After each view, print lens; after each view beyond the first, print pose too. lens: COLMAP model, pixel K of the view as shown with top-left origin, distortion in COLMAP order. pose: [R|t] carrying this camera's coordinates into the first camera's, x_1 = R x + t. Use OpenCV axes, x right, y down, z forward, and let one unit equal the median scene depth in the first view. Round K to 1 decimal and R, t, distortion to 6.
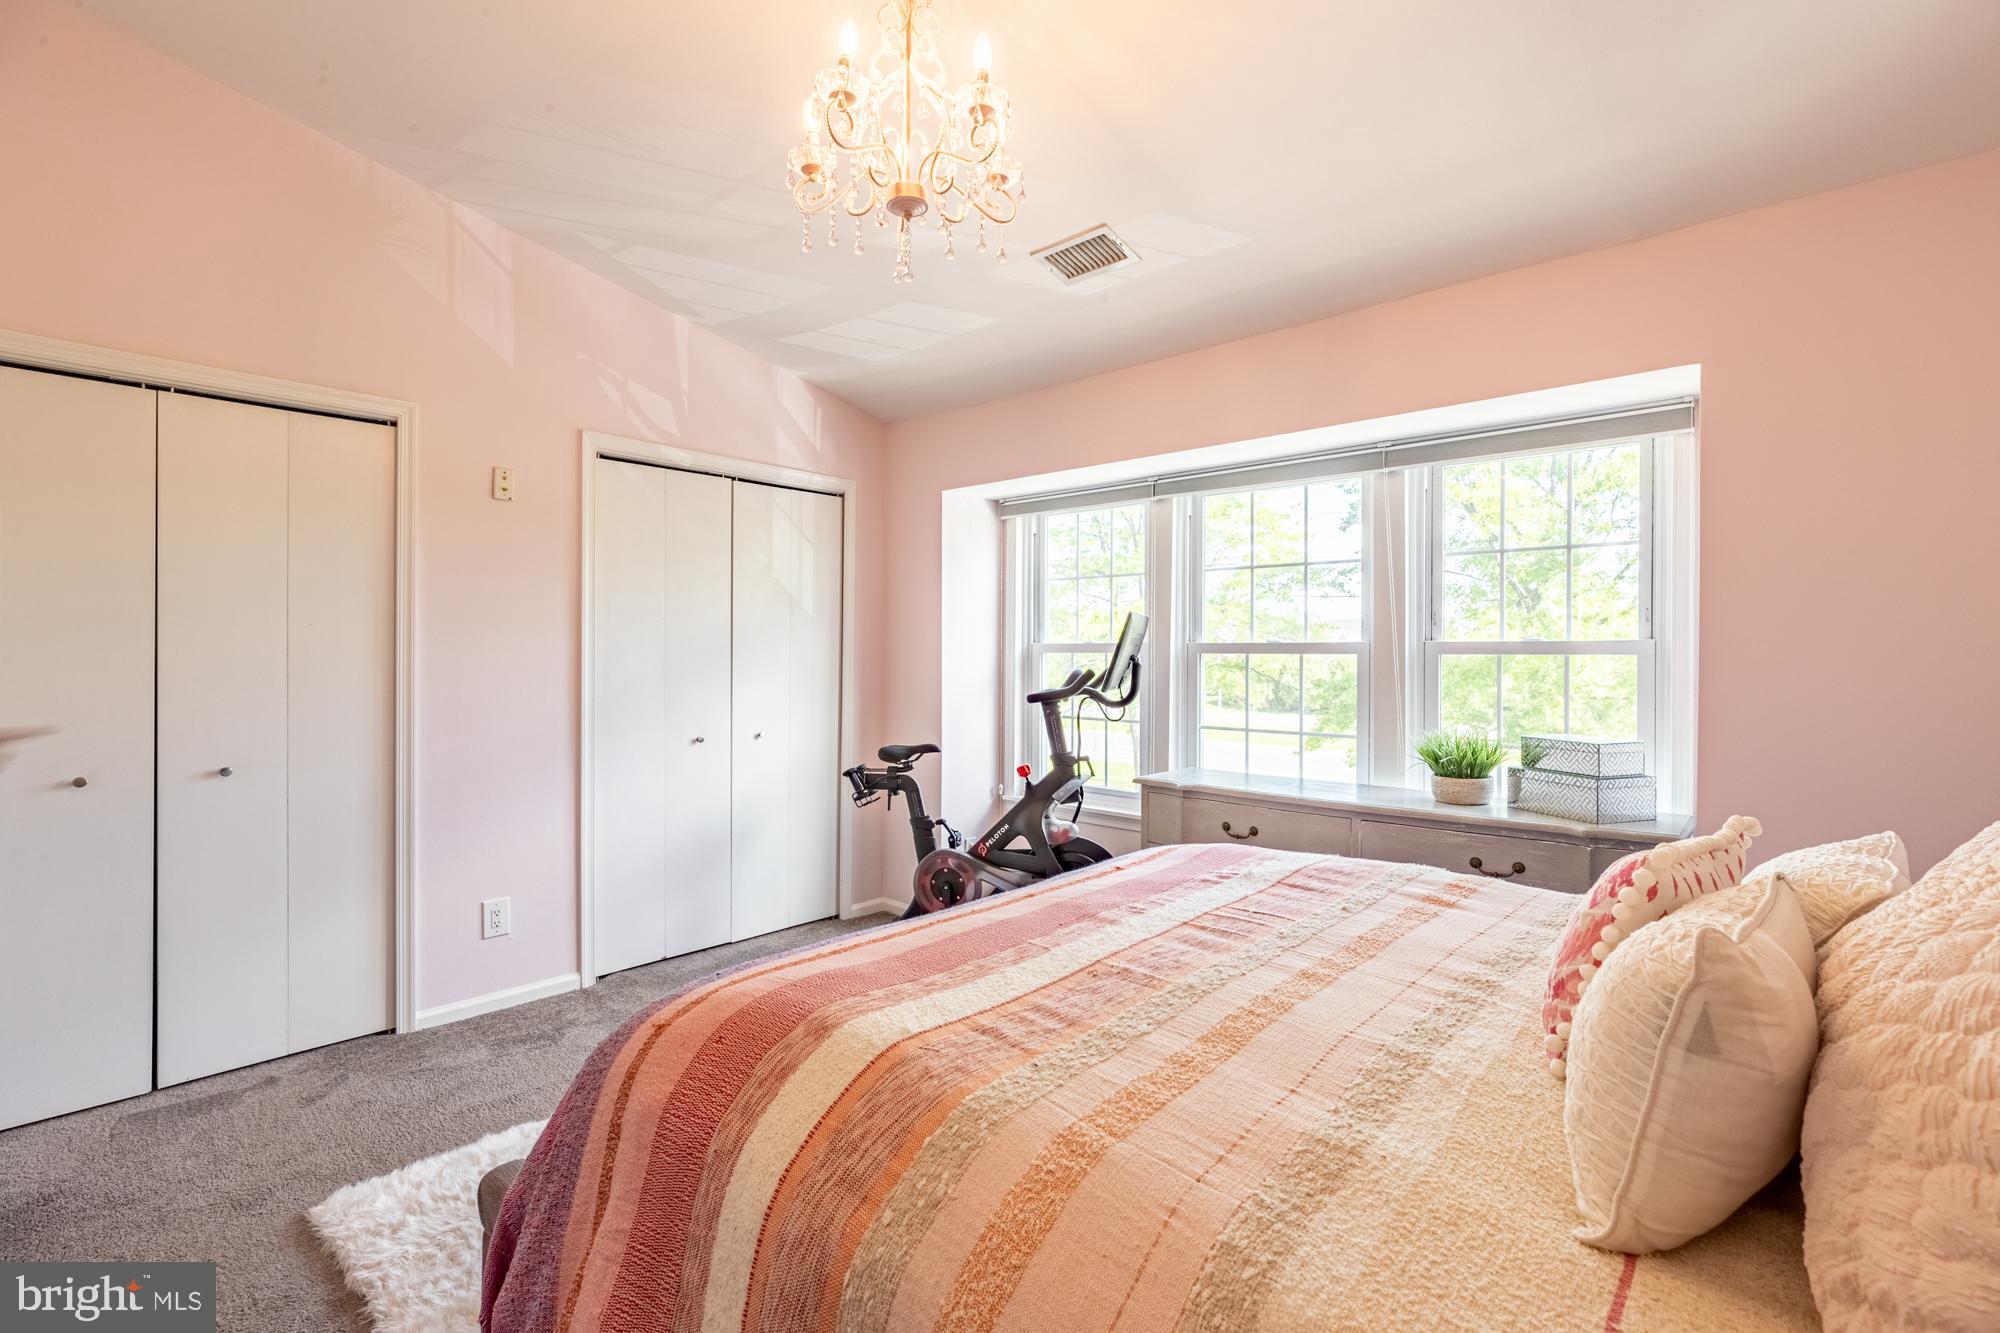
lens RADIAL K [[911.5, 0, 989.0], [0, 911.5, 653.7], [0, 0, 1]] dist [-0.009749, 0.004631]
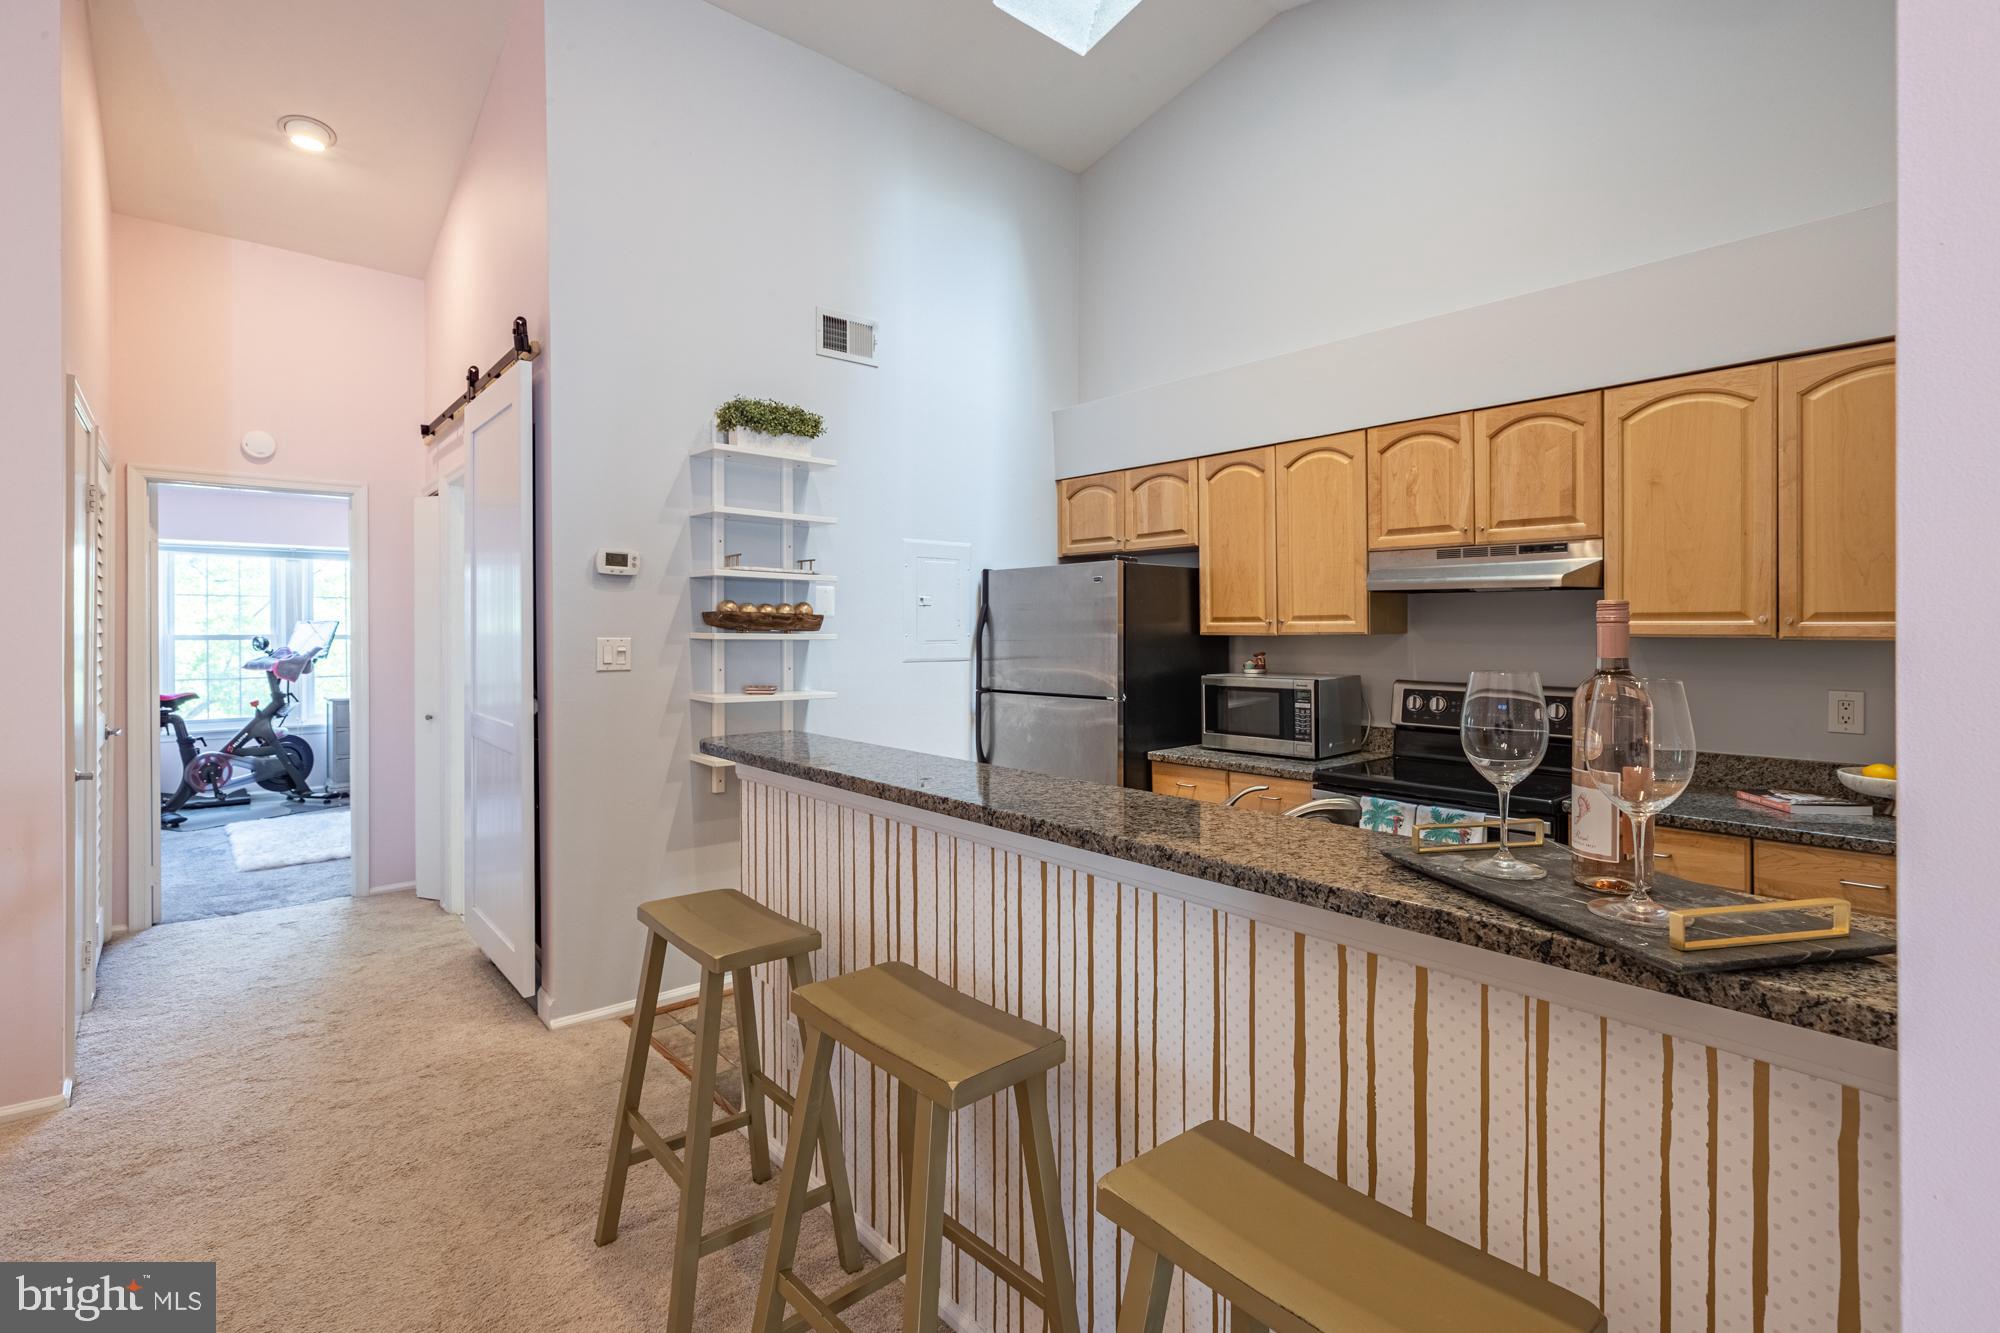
lens RADIAL K [[911.5, 0, 998.3], [0, 911.5, 641.8], [0, 0, 1]] dist [-0.009749, 0.004631]
pose [[0.115915, -0.011764, 0.993189, -1.653375], [0.009534, 0.999897, 0.010731, -0.004955], [-0.993213, 0.008226, 0.116016, -0.752067]]
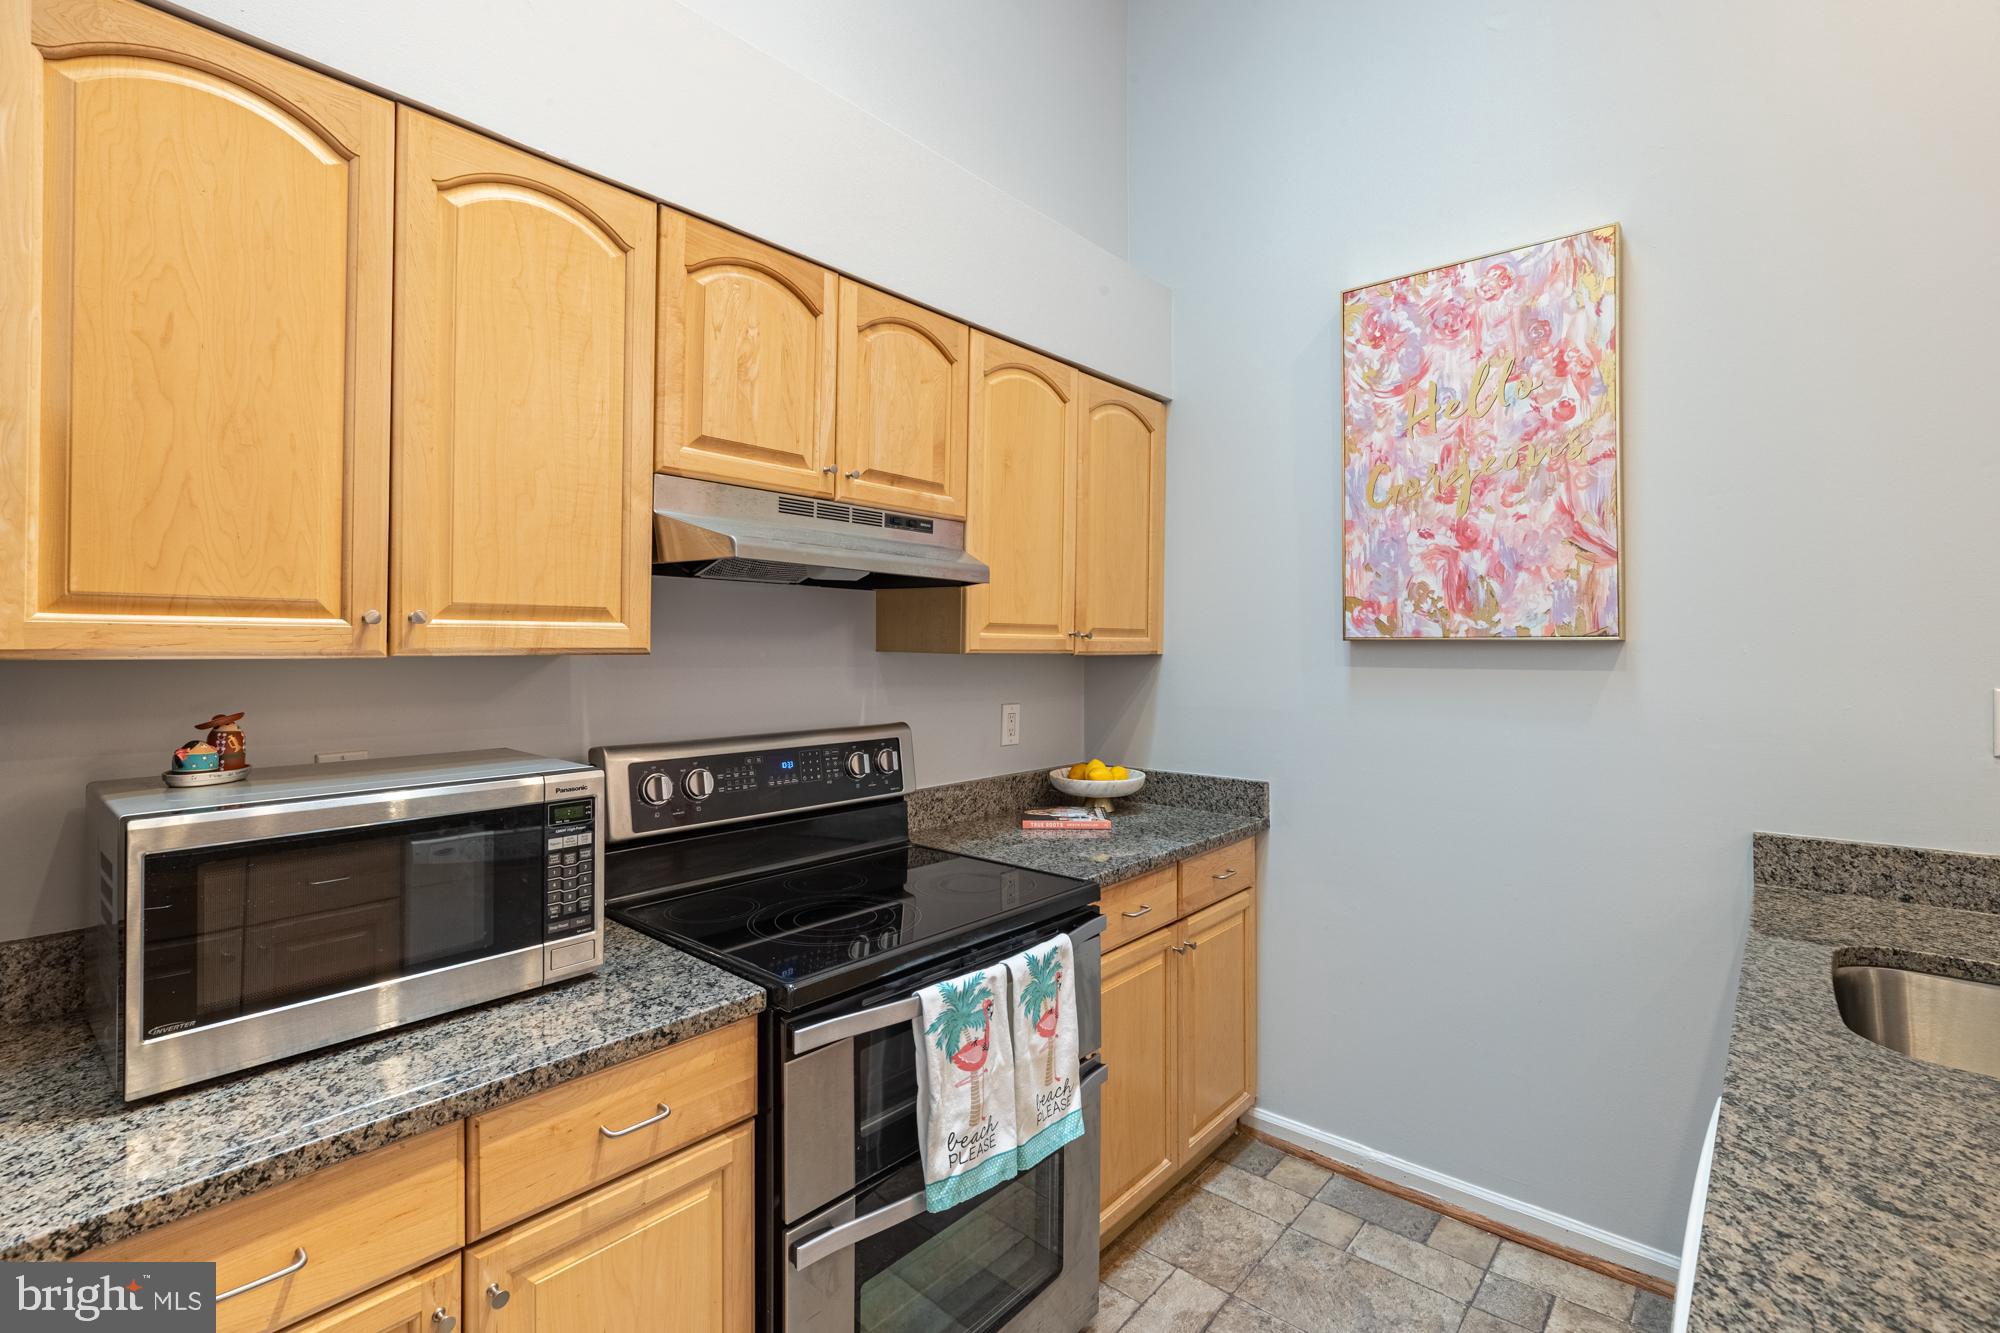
lens RADIAL K [[911.5, 0, 1005.0], [0, 911.5, 644.2], [0, 0, 1]] dist [-0.009749, 0.004631]
pose [[-0.999209, -0.001426, -0.039743, -0.818852], [-0.001719, 0.999971, 0.007354, -0.006394], [0.039732, 0.007417, -0.999183, -0.588936]]
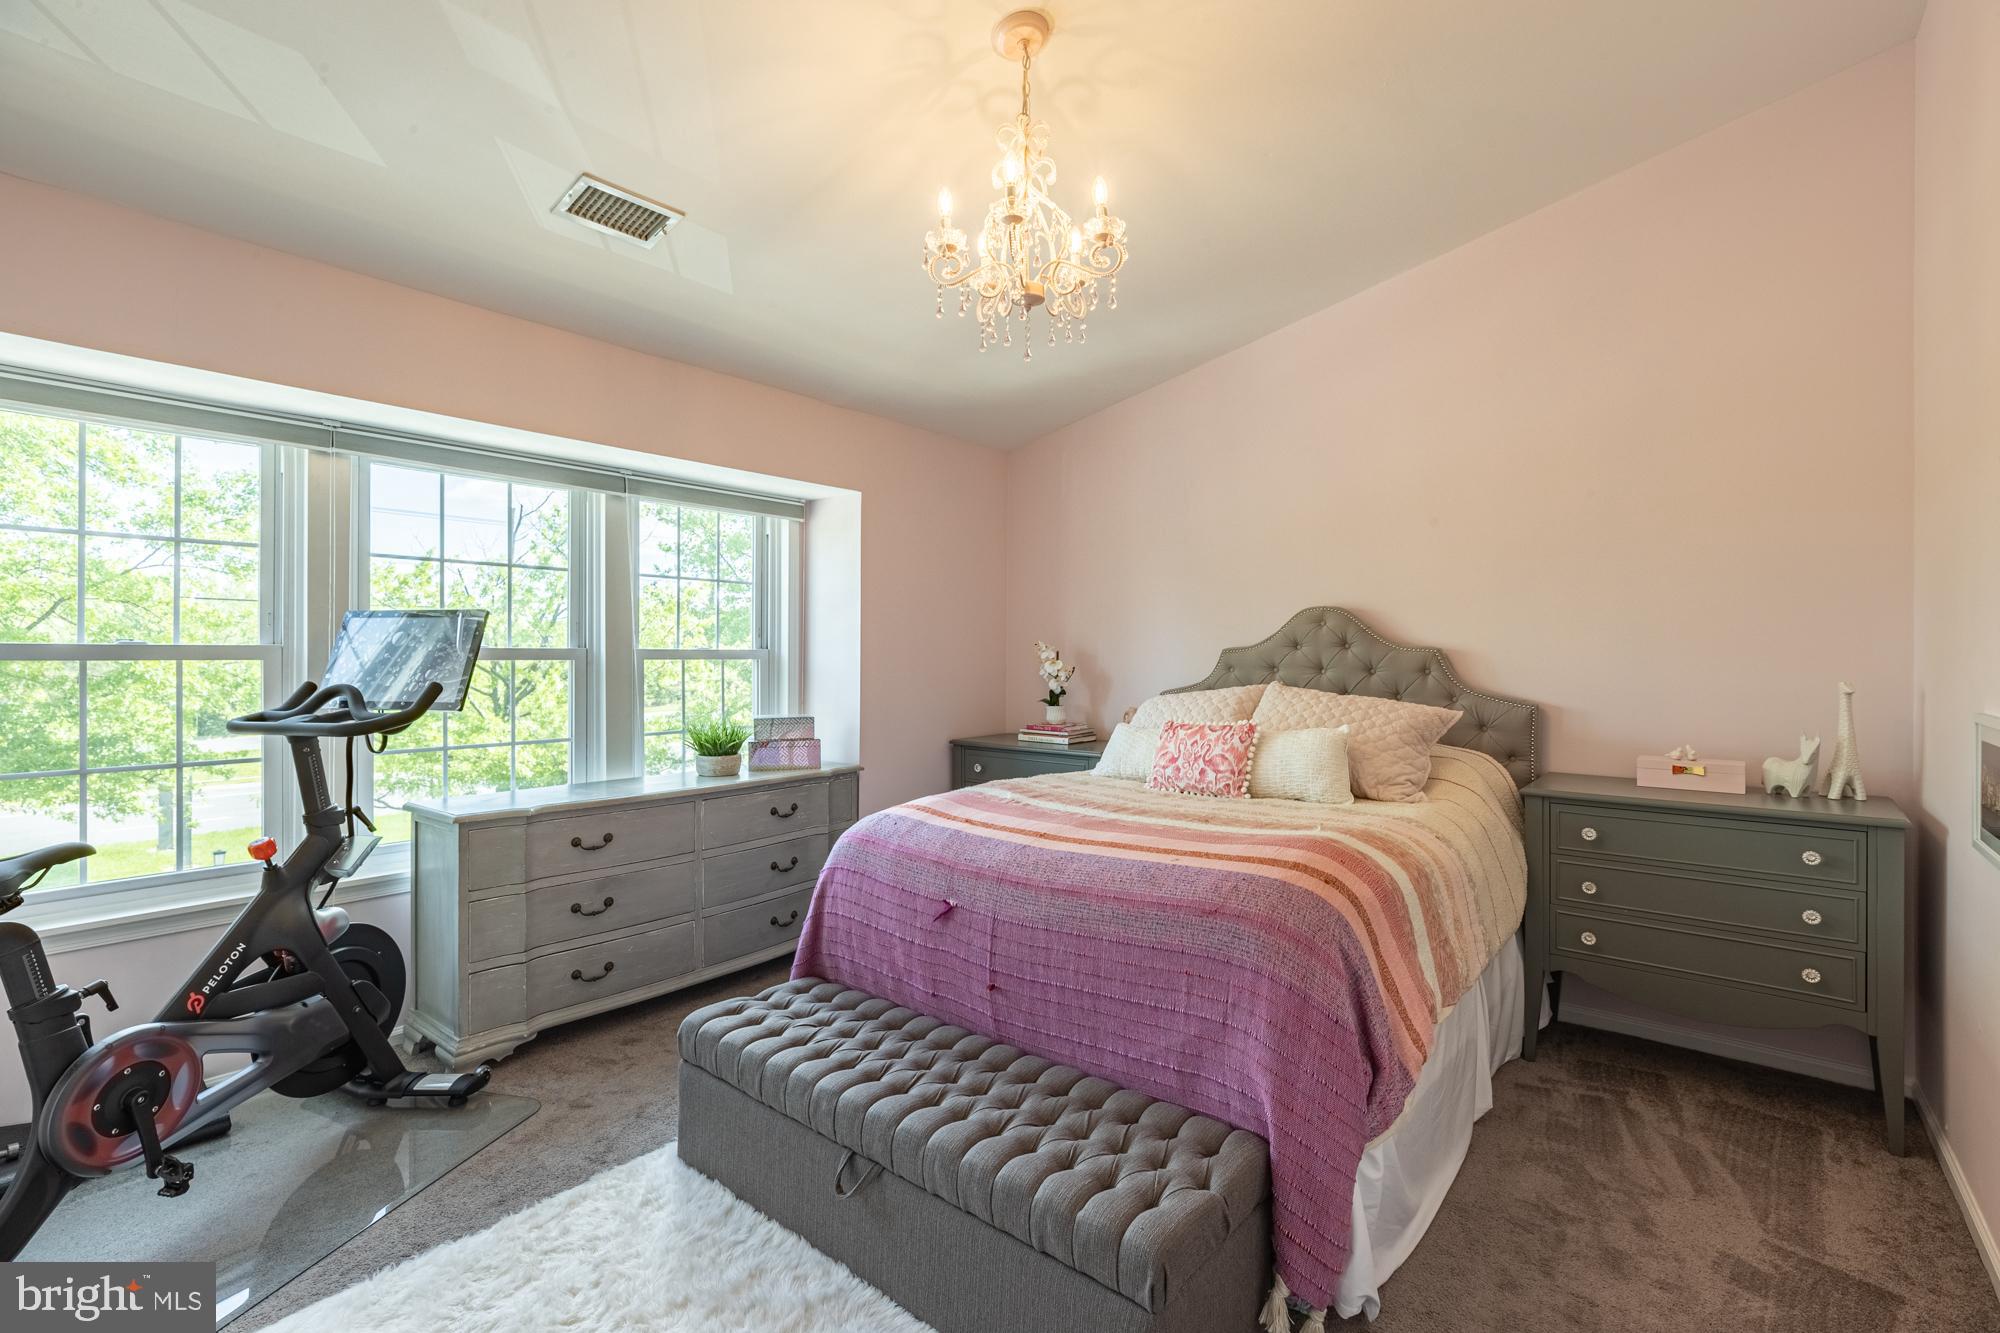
lens RADIAL K [[911.5, 0, 1006.2], [0, 911.5, 654.9], [0, 0, 1]] dist [-0.009749, 0.004631]
pose [[-0.048927, -0.001443, 0.998801, -0.615626], [0.003630, 0.999992, 0.001622, -0.005323], [-0.998796, 0.003705, -0.048921, 0.516596]]
